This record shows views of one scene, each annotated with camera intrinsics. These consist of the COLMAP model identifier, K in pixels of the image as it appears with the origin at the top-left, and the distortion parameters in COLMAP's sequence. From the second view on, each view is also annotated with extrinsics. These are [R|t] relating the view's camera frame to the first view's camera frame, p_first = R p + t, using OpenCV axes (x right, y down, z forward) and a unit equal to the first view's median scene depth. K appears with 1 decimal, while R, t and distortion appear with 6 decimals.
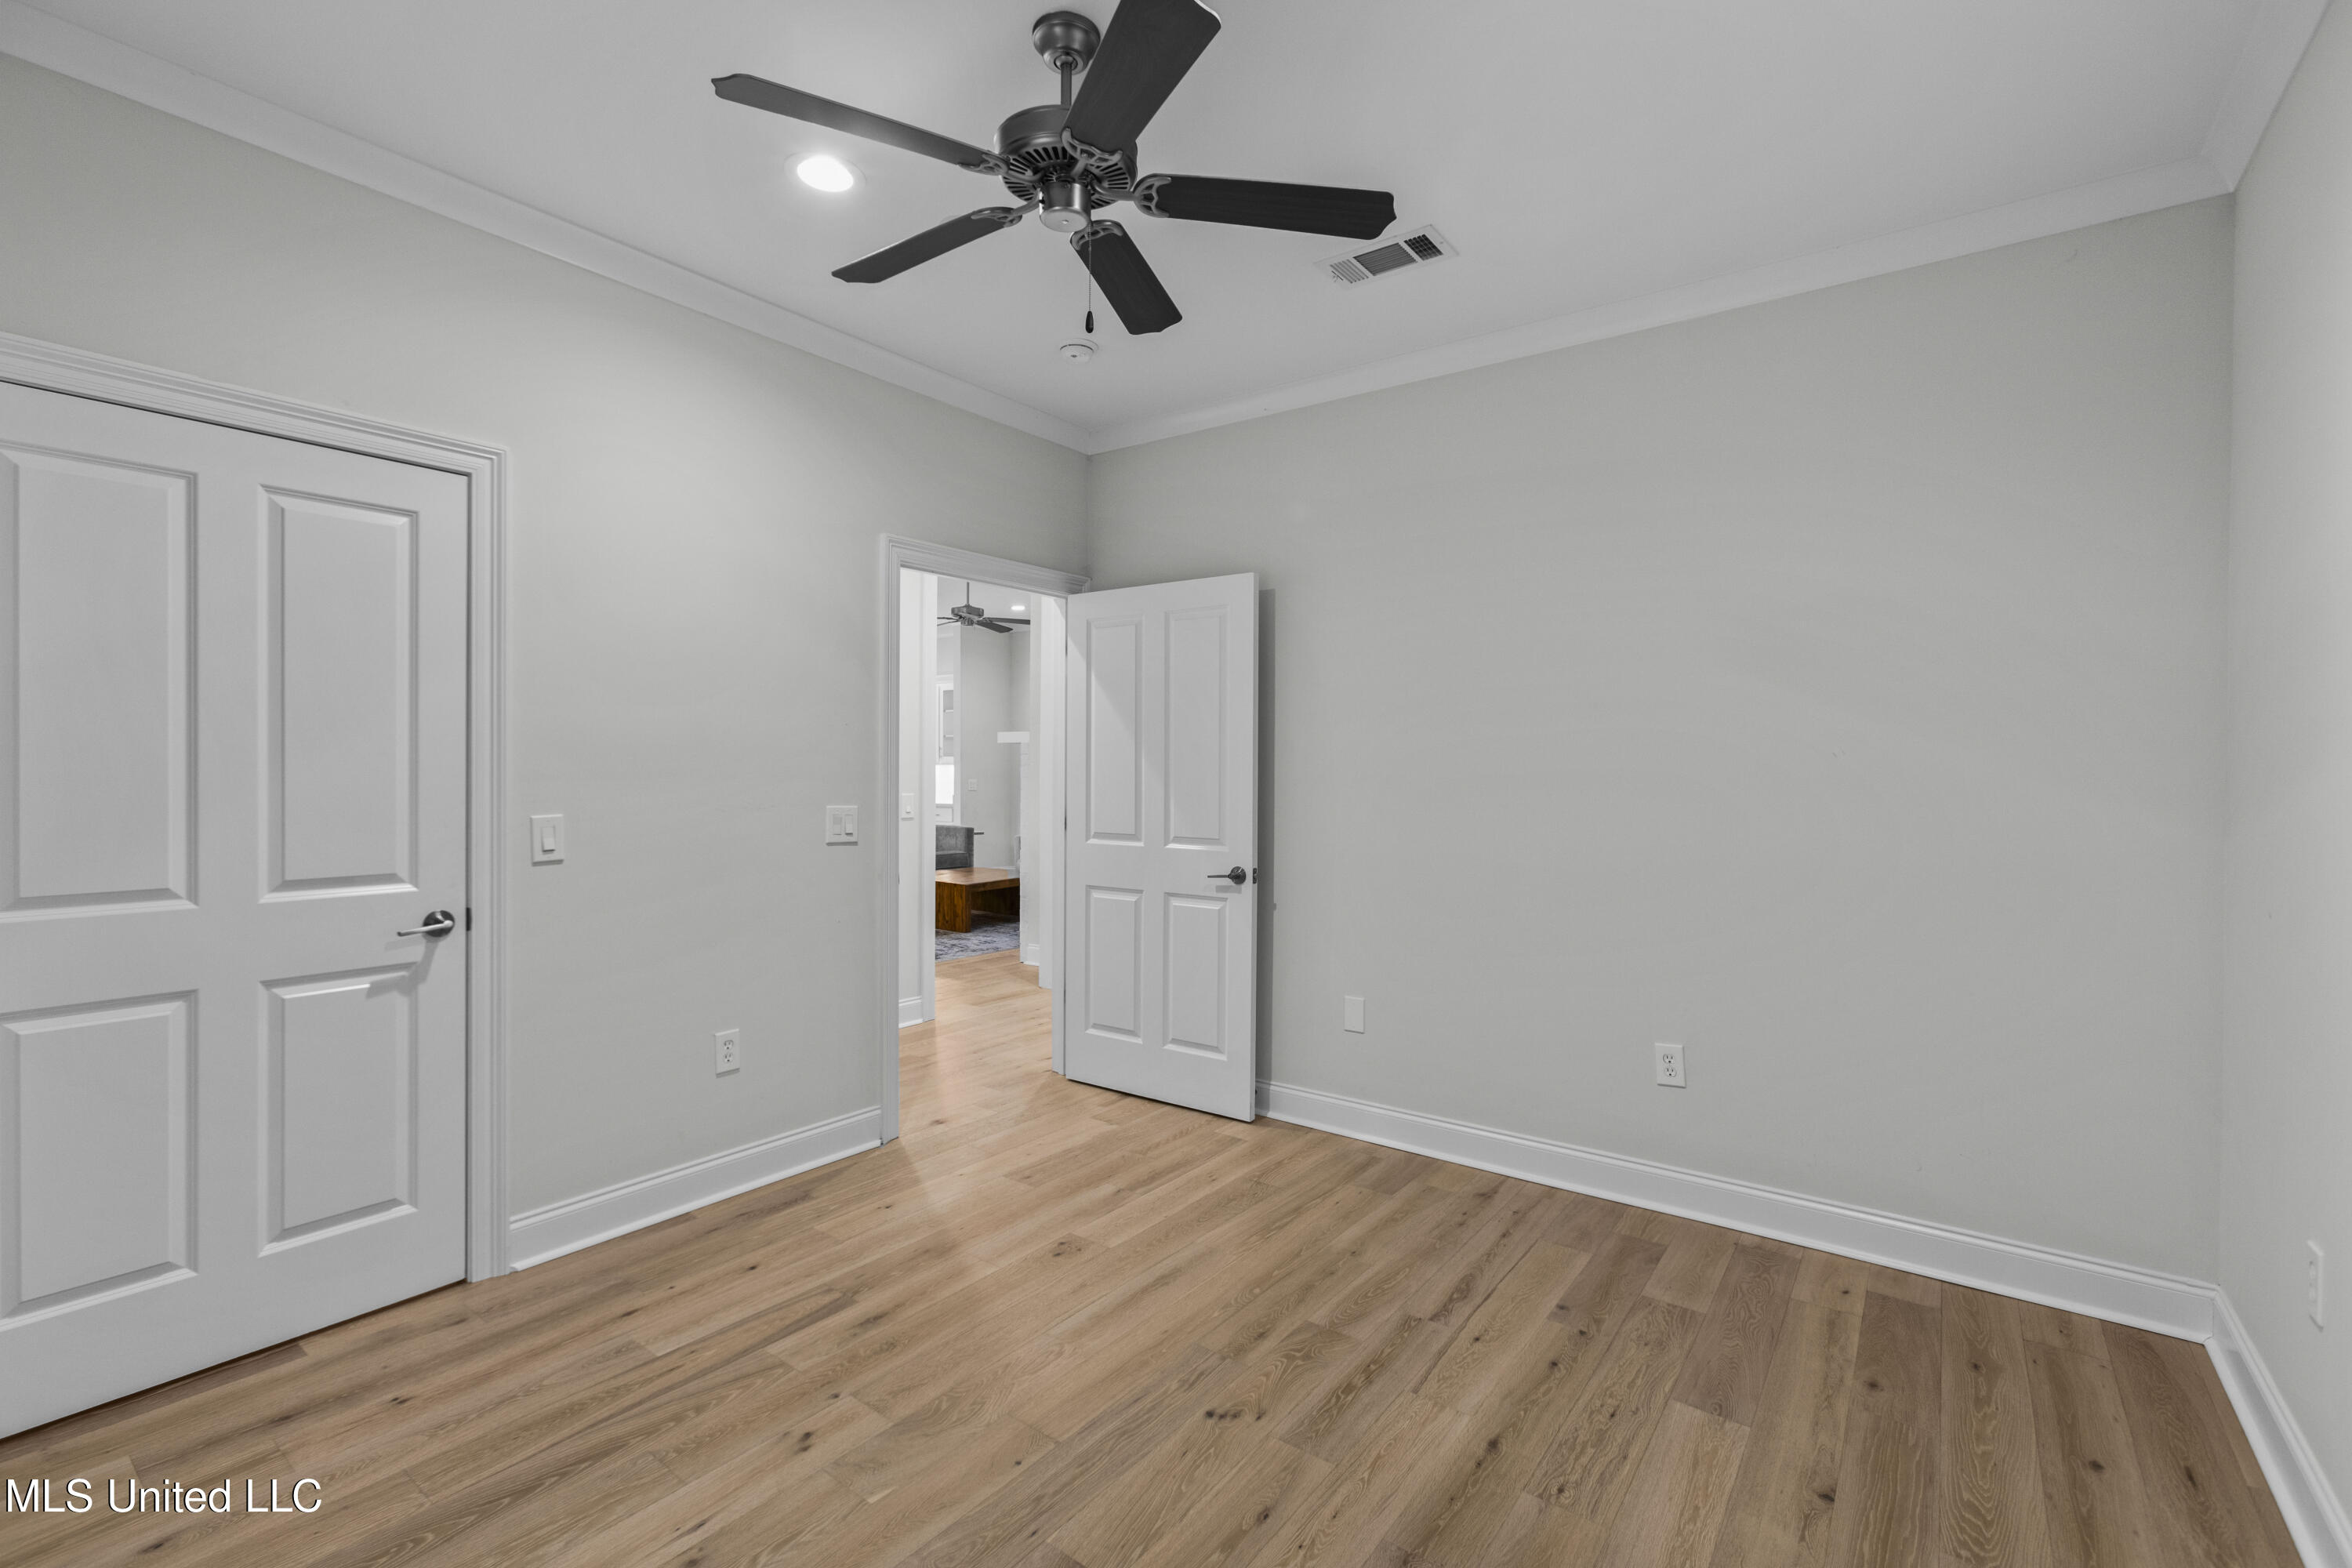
lens RADIAL K [[1040.4, 0, 1176.0], [0, 1040.4, 784.0], [0, 0, 1]] dist [0.000947, -0.000126]
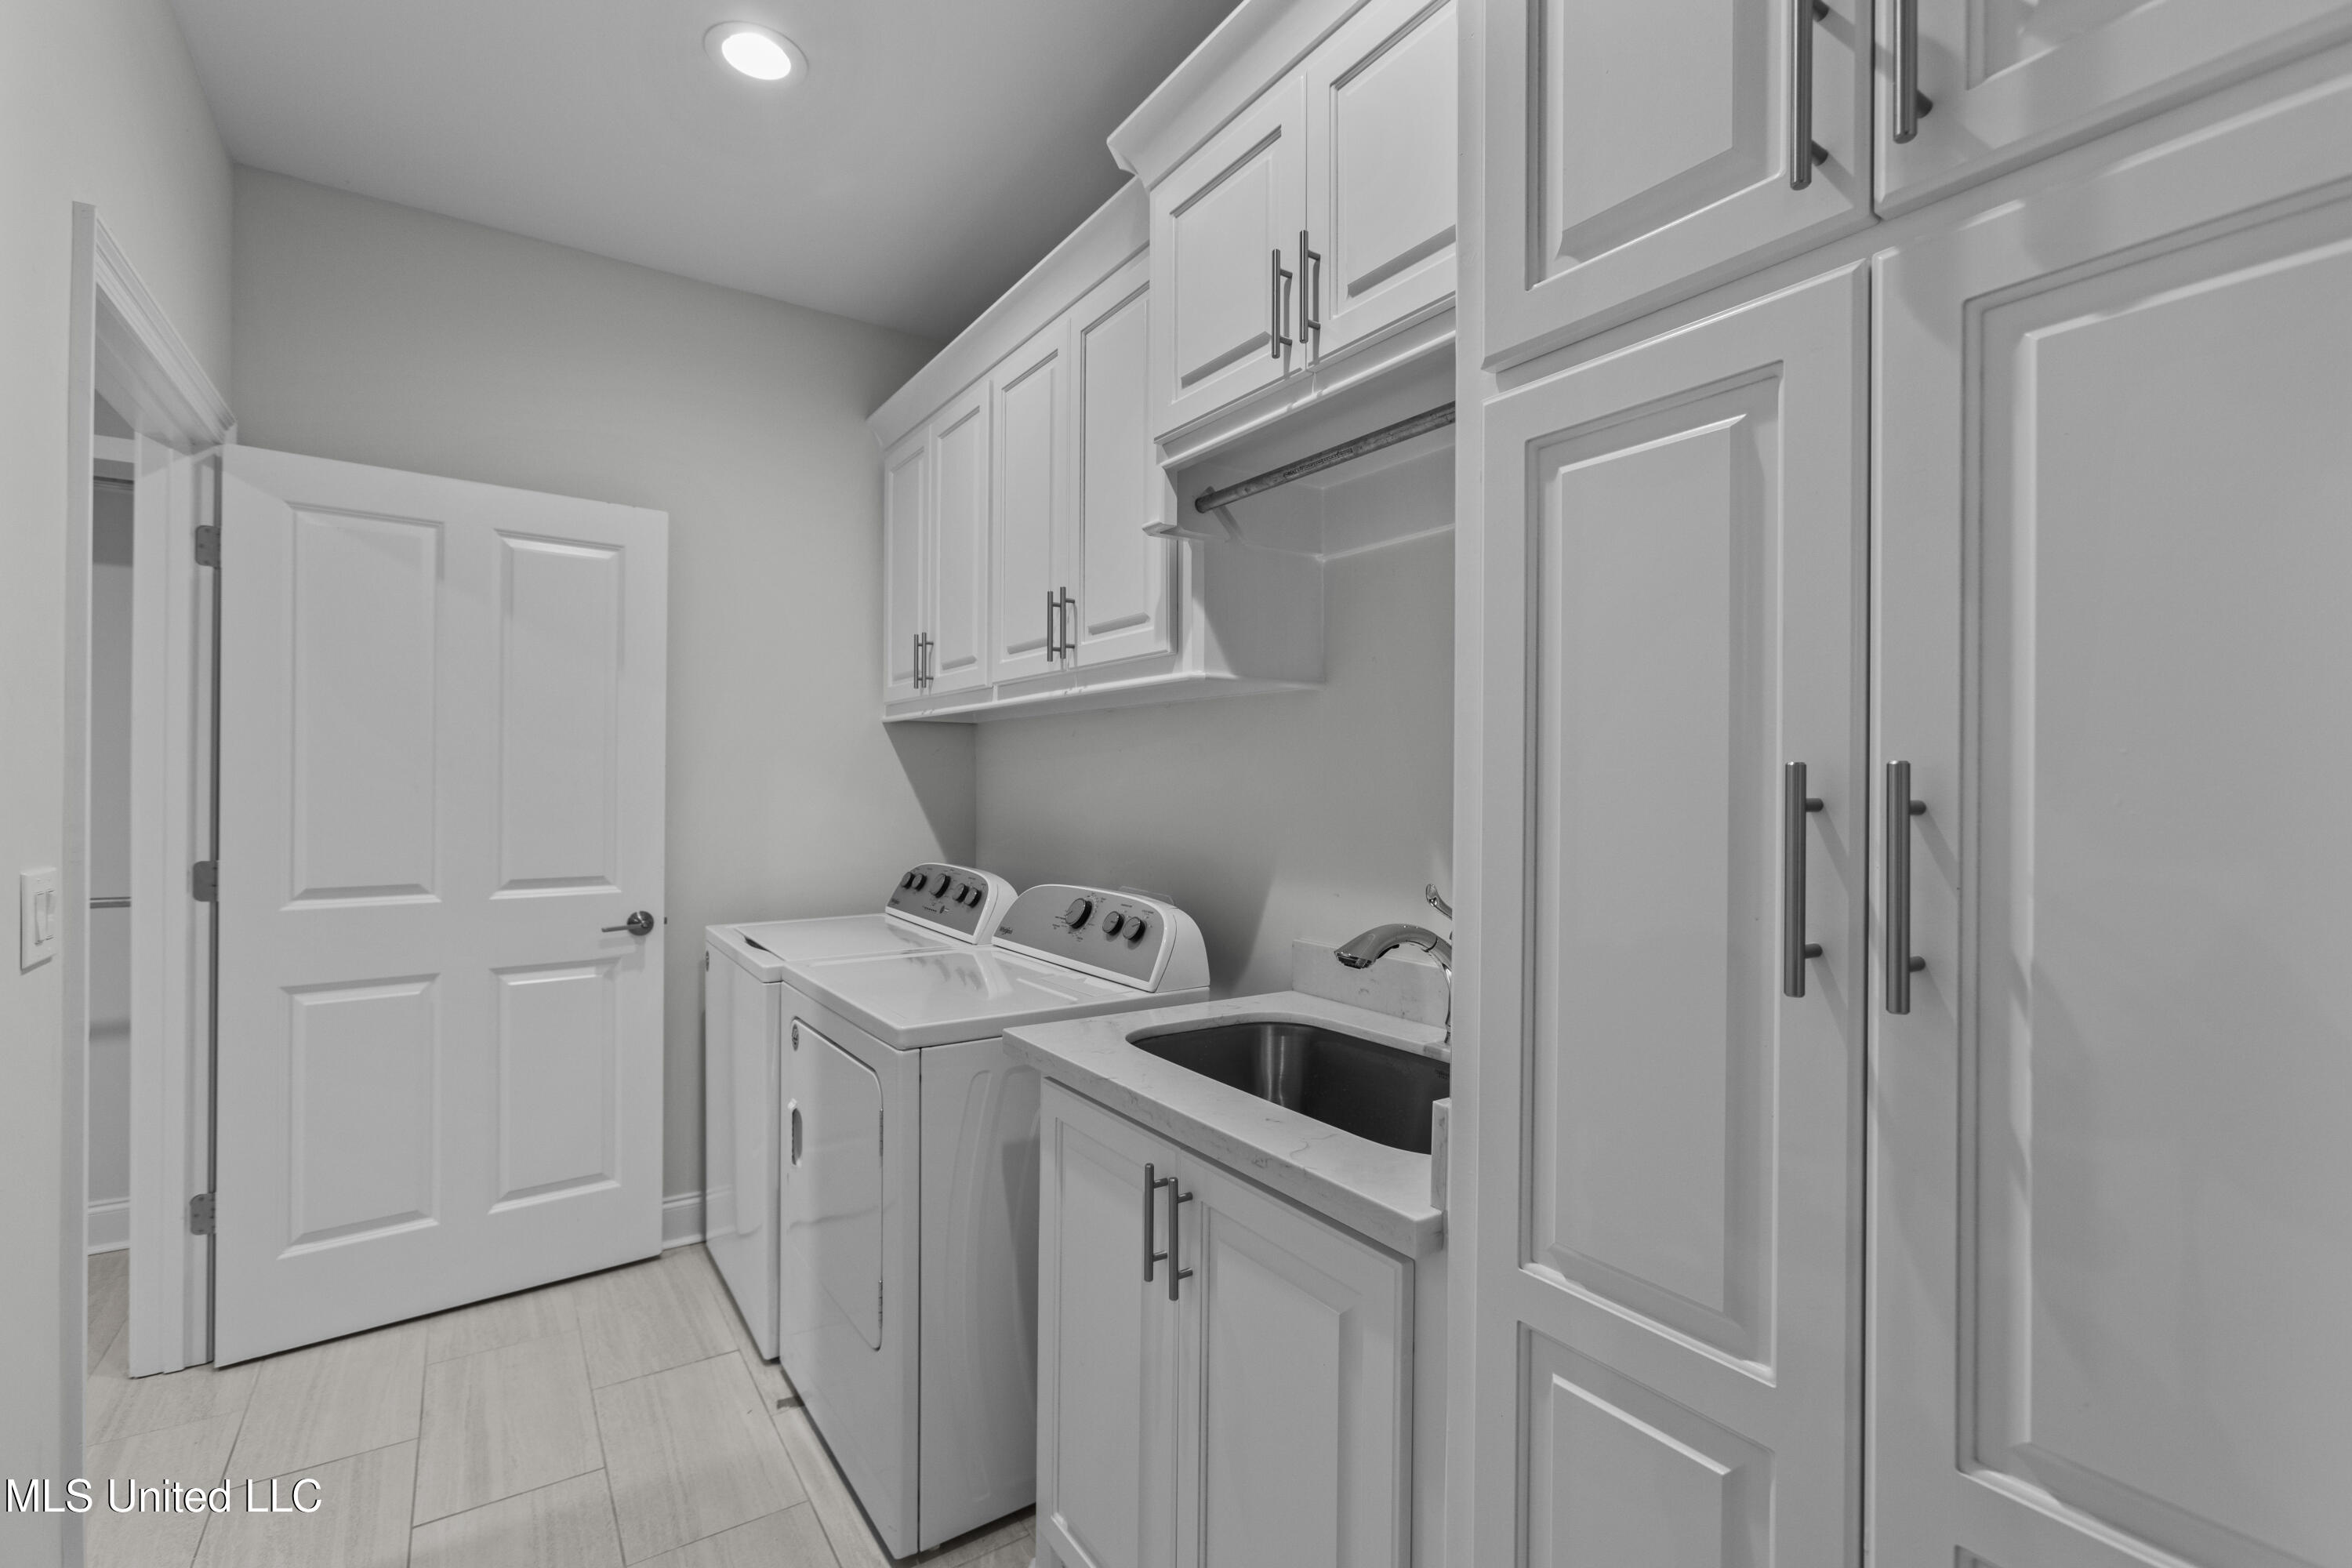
lens RADIAL K [[992.7, 0, 1176.0], [0, 992.7, 784.0], [0, 0, 1]] dist [-0.028539, -0.000193]
pose [[0.951927, -0.001212, -0.306323, 0.148758], [-0.002077, 0.999944, -0.010409, -0.001505], [0.306318, 0.010545, 0.951871, 0.217431]]
